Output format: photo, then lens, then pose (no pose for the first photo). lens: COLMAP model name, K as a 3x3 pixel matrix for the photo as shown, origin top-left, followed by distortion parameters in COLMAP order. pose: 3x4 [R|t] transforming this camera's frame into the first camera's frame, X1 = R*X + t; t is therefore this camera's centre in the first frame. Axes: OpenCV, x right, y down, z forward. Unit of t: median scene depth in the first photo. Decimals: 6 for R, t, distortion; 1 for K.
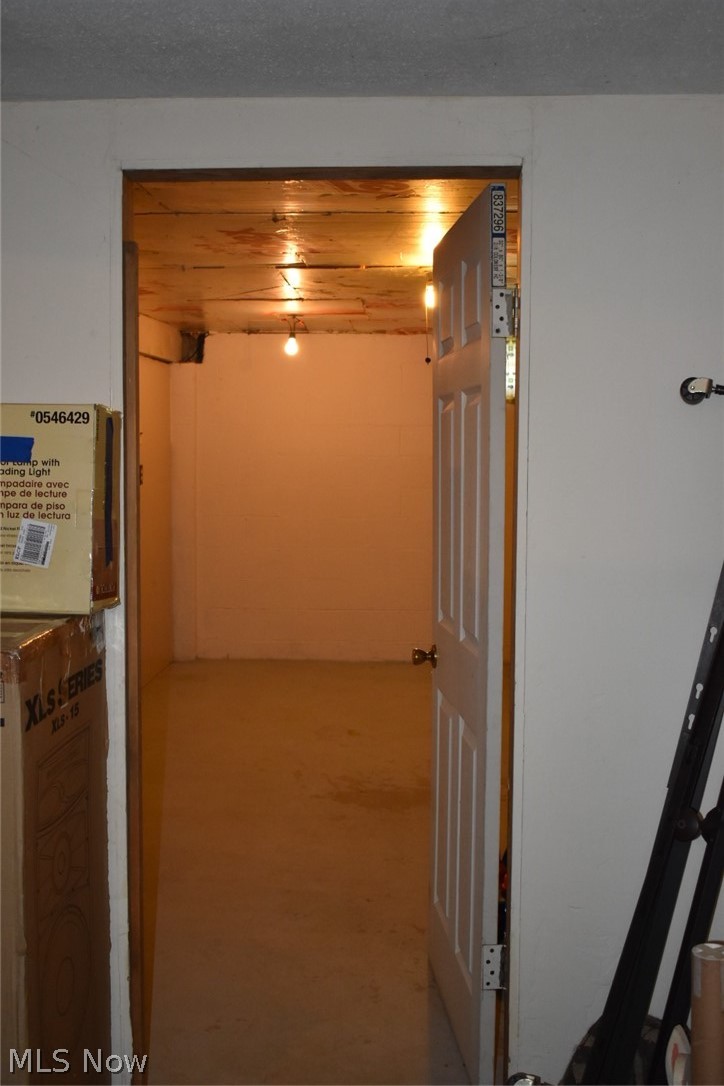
lens RADIAL K [[1257.0, 0, 361.1], [0, 1257.0, 543.2], [0, 0, 1]] dist [-0.001684, 0.000000]
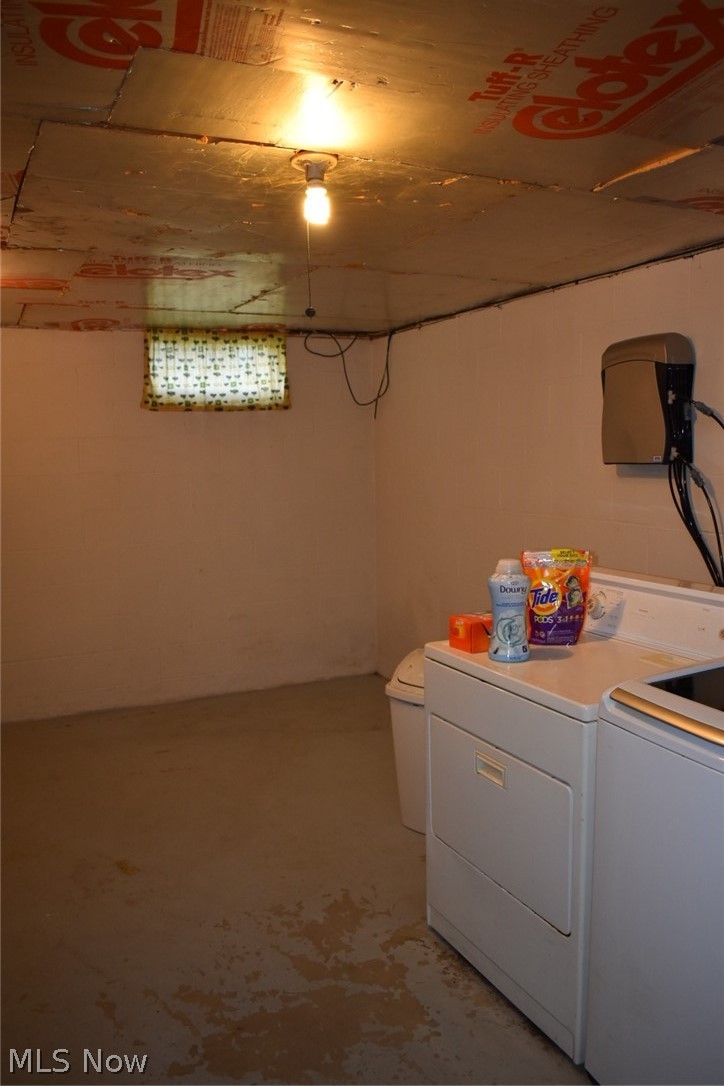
lens RADIAL K [[862.0, 0, 364.7], [0, 862.0, 540.7], [0, 0, 1]] dist [-0.087771, 0.011828]
pose [[0.869739, -0.111839, 0.480672, -0.116433], [0.097261, 0.993725, 0.055227, -0.059669], [-0.483832, -0.001282, 0.875160, 0.595307]]
